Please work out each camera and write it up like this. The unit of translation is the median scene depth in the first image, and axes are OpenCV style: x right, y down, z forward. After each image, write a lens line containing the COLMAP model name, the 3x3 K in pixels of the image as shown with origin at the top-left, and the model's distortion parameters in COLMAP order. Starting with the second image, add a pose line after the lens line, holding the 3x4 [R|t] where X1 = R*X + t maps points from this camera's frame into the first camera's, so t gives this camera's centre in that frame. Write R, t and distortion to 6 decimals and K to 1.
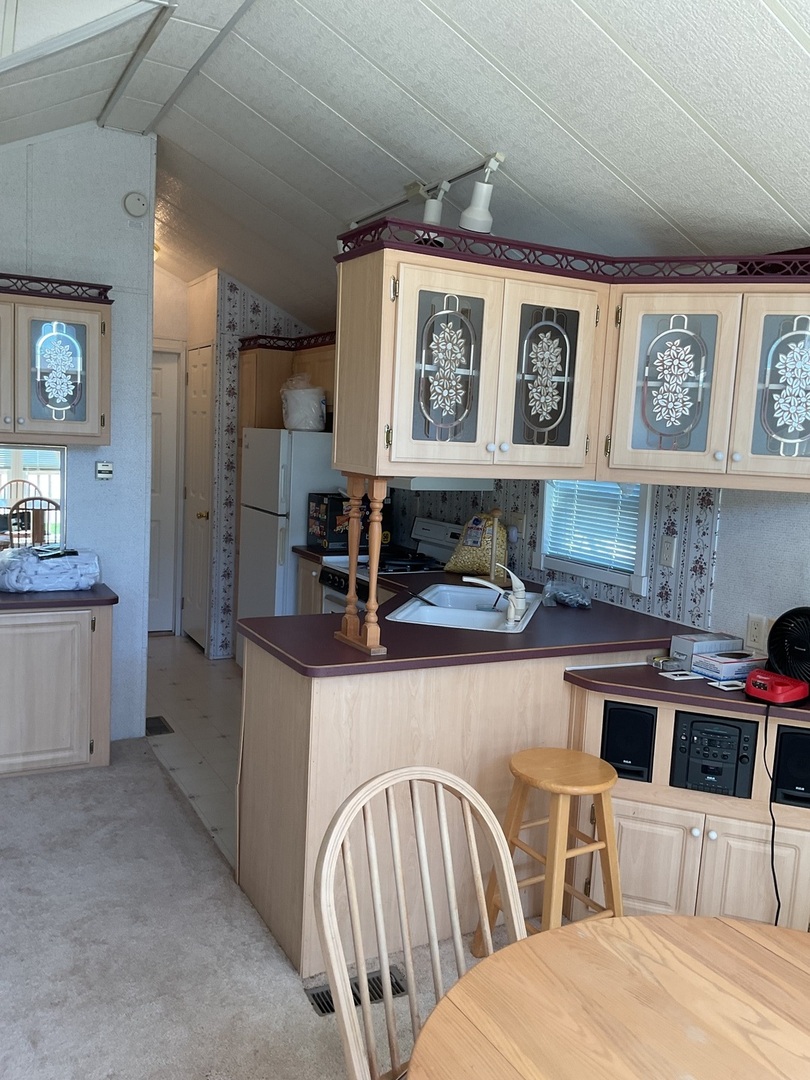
lens RADIAL K [[884.3, 0, 405.3], [0, 884.3, 537.7], [0, 0, 1]] dist [0.074301, -0.134551]
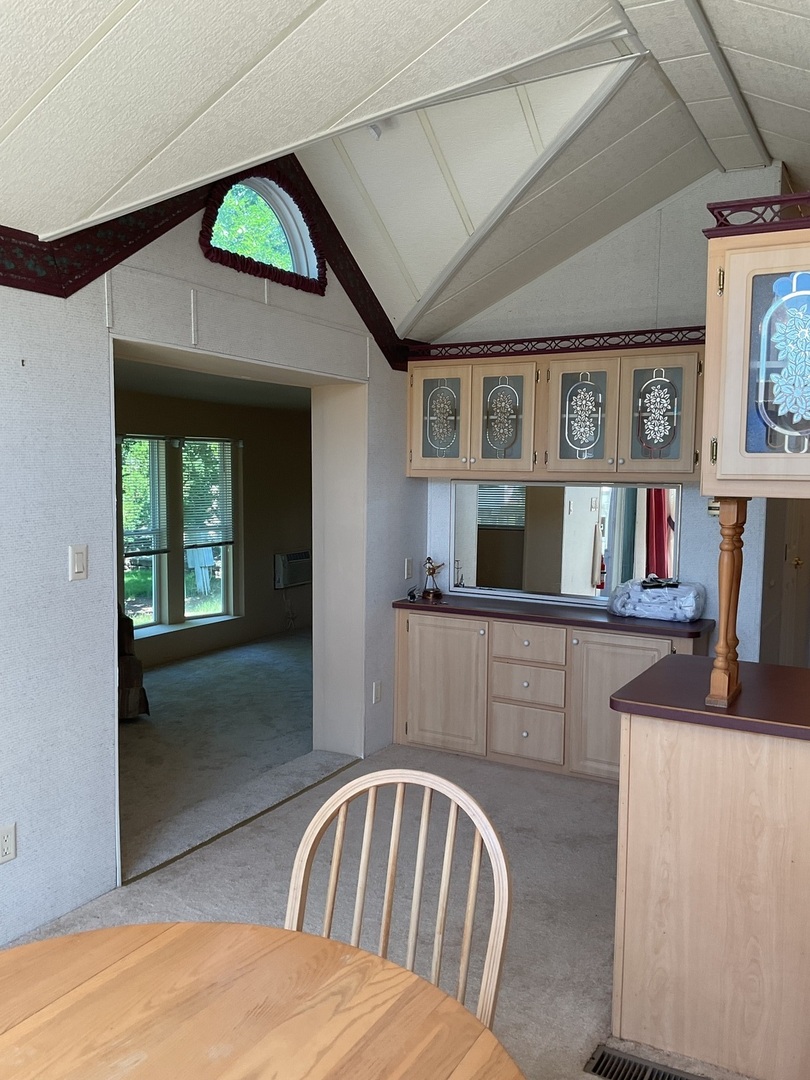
lens RADIAL K [[884.3, 0, 404.4], [0, 884.3, 539.4], [0, 0, 1]] dist [0.074301, -0.134551]
pose [[0.534138, 0.026903, -0.844969, 0.490298], [-0.077407, 0.996851, -0.017193, 0.008729], [0.841846, 0.074590, 0.534539, 0.251339]]
